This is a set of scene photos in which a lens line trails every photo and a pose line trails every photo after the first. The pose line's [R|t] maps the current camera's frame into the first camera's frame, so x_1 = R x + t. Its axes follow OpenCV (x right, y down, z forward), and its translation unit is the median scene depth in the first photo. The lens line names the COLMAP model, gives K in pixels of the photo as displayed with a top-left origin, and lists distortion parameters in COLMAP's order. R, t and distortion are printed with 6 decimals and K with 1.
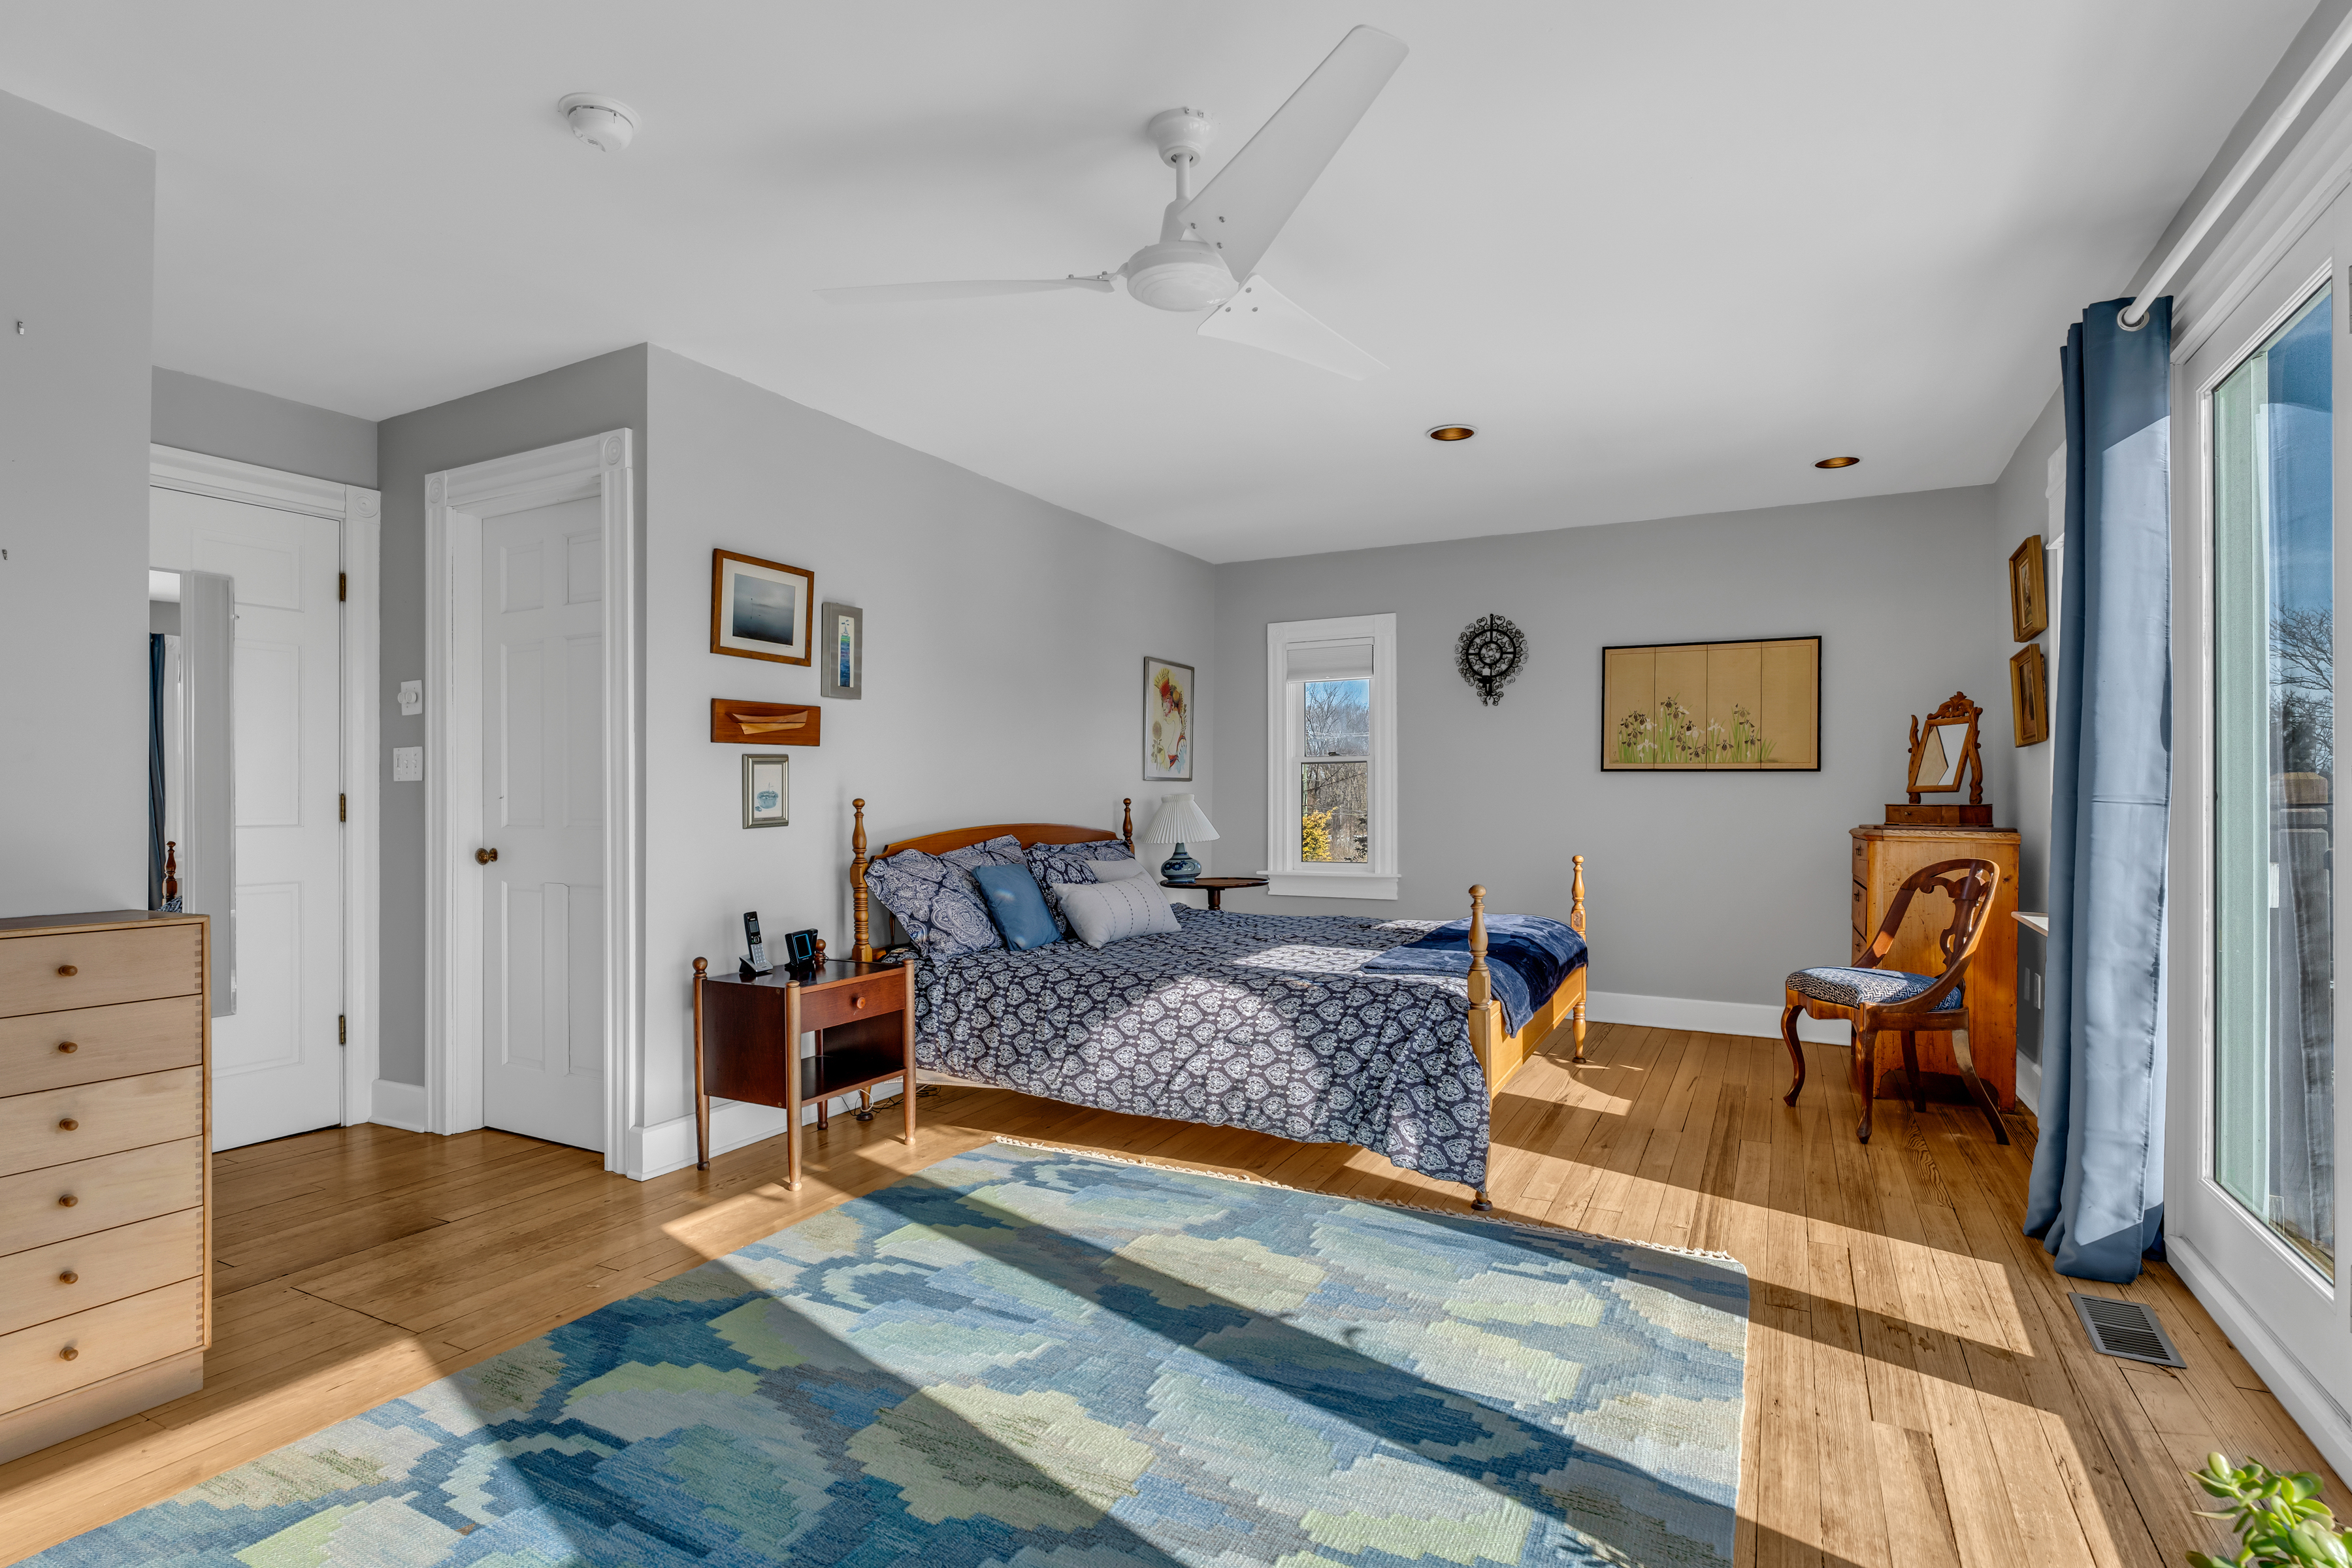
lens RADIAL K [[1172.4, 0, 1199.6], [0, 1172.4, 786.8], [0, 0, 1]] dist [0.001499, 0.000128]
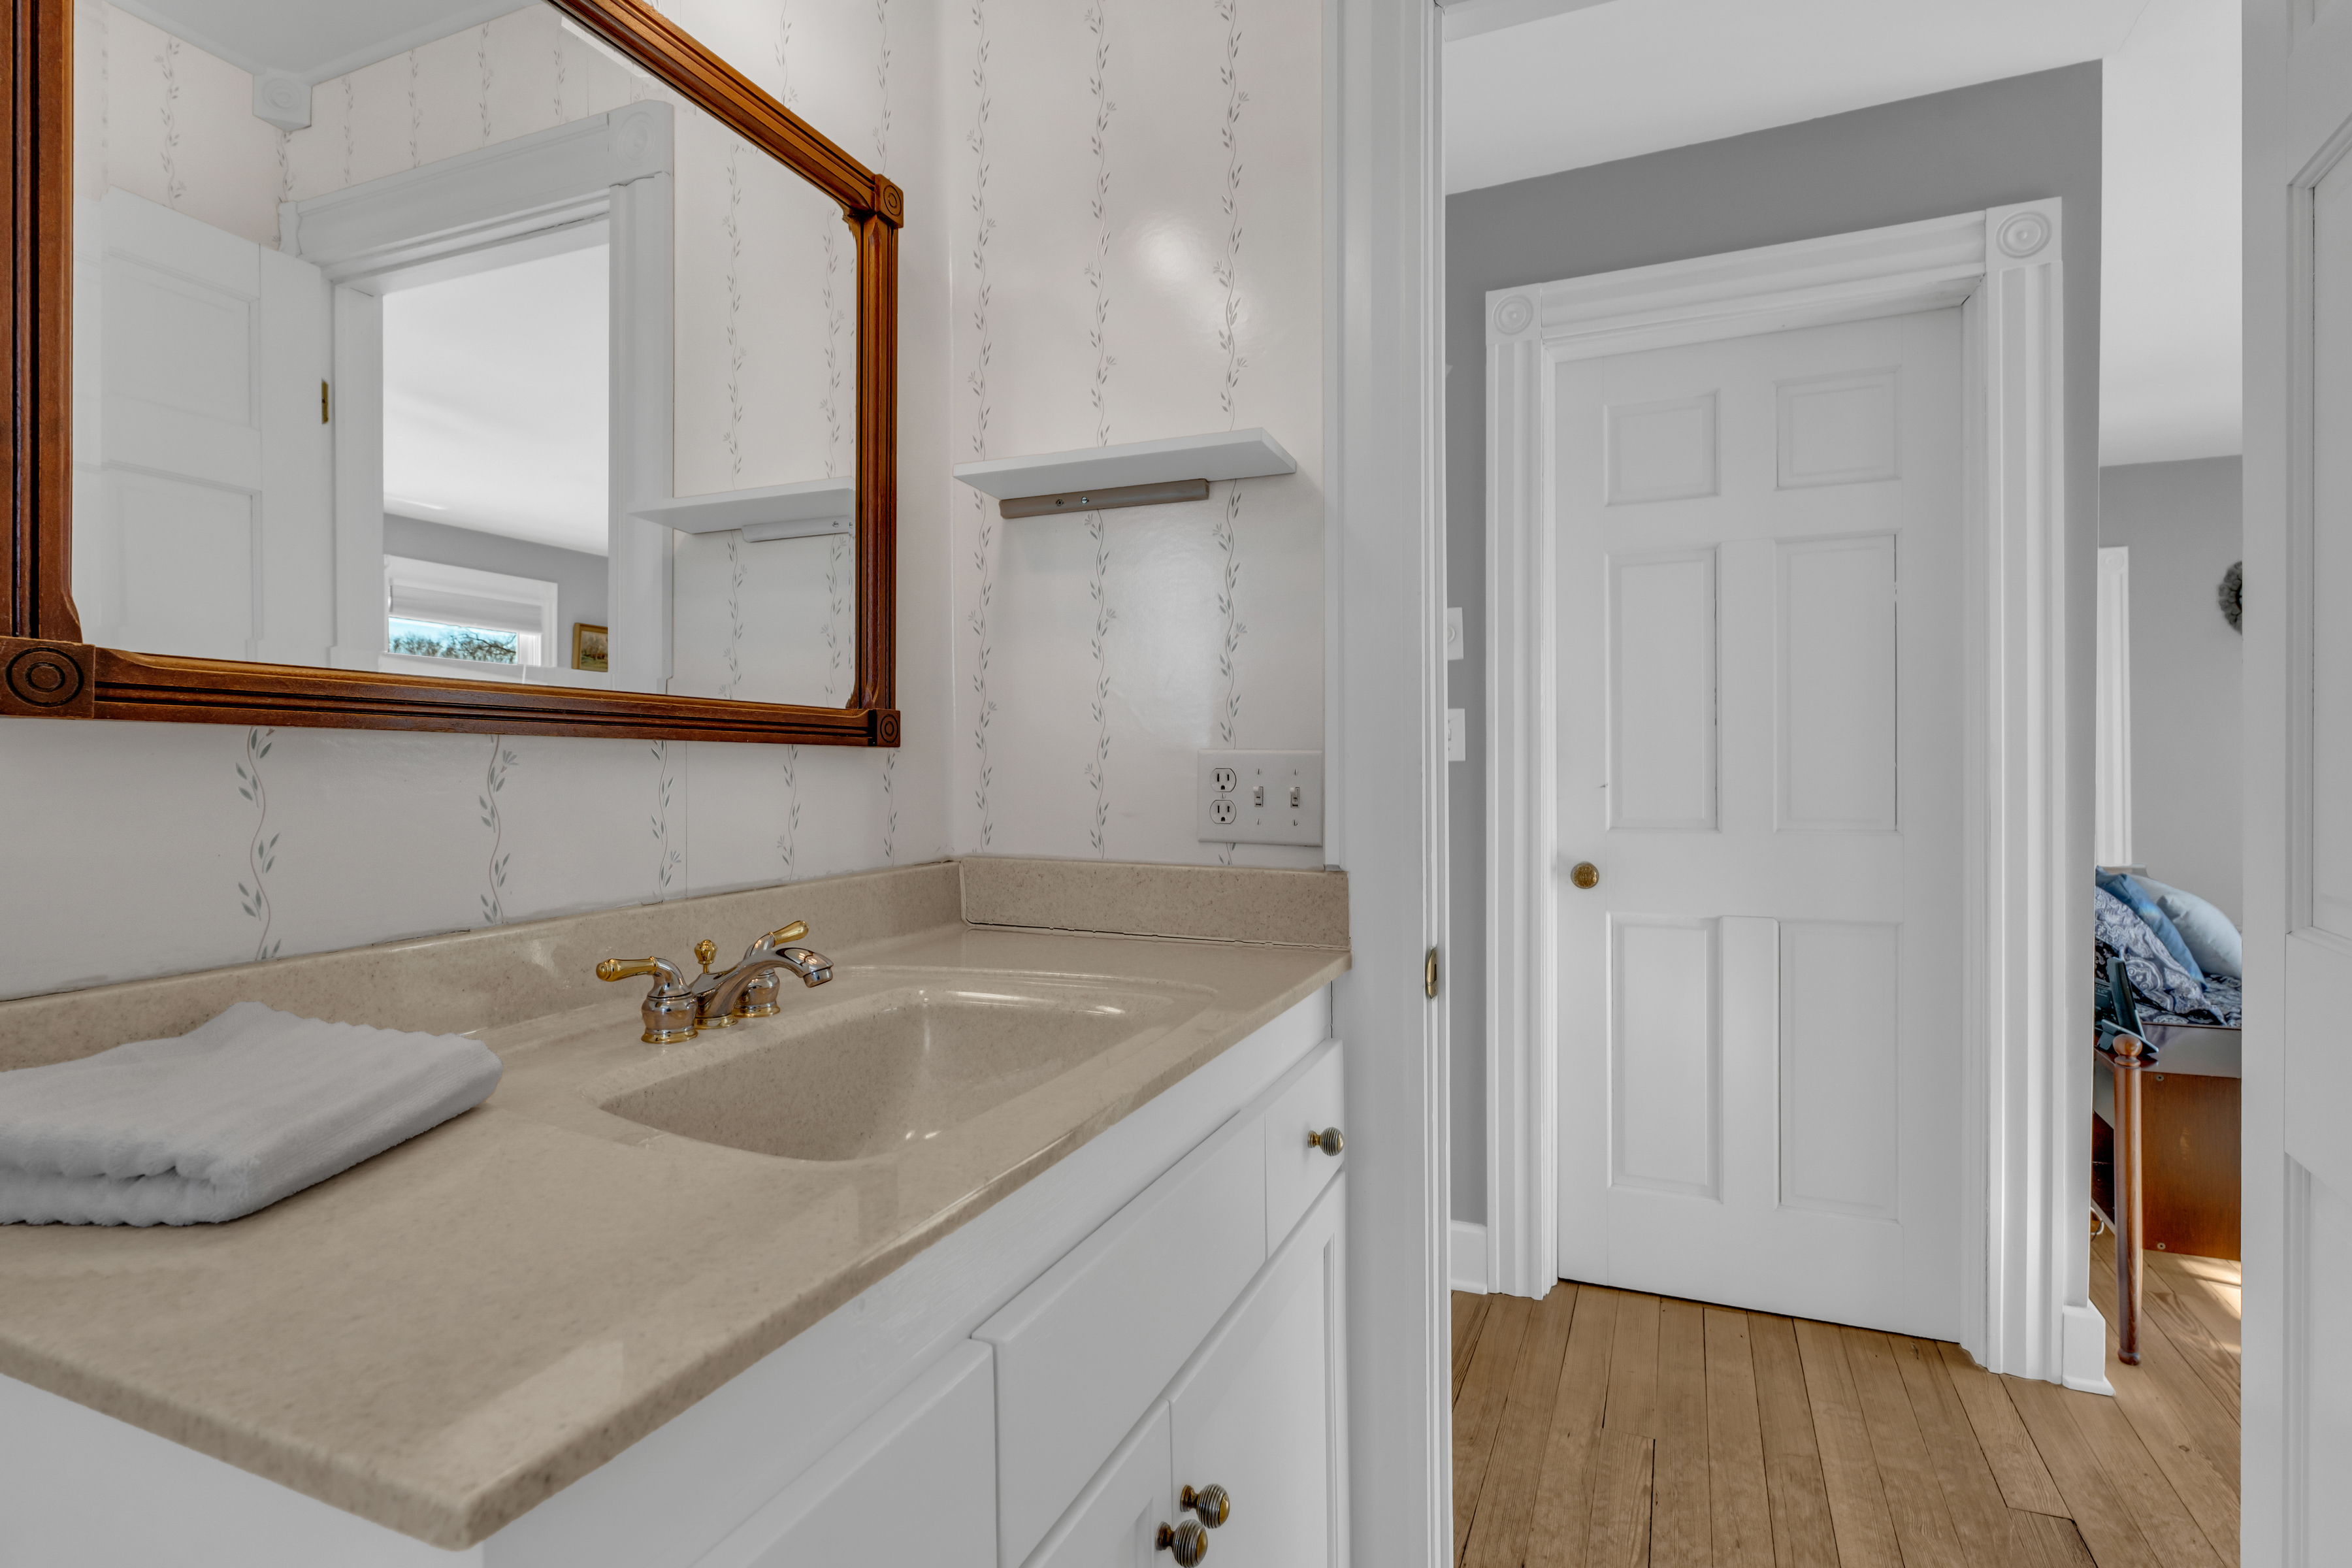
lens RADIAL K [[1172.4, 0, 1178.4], [0, 1172.4, 778.9], [0, 0, 1]] dist [0.001499, 0.000128]
pose [[0.997246, -0.006436, 0.073884, -0.972627], [0.005152, 0.999833, 0.017551, -0.009302], [-0.073985, -0.017122, 0.997112, 0.395997]]
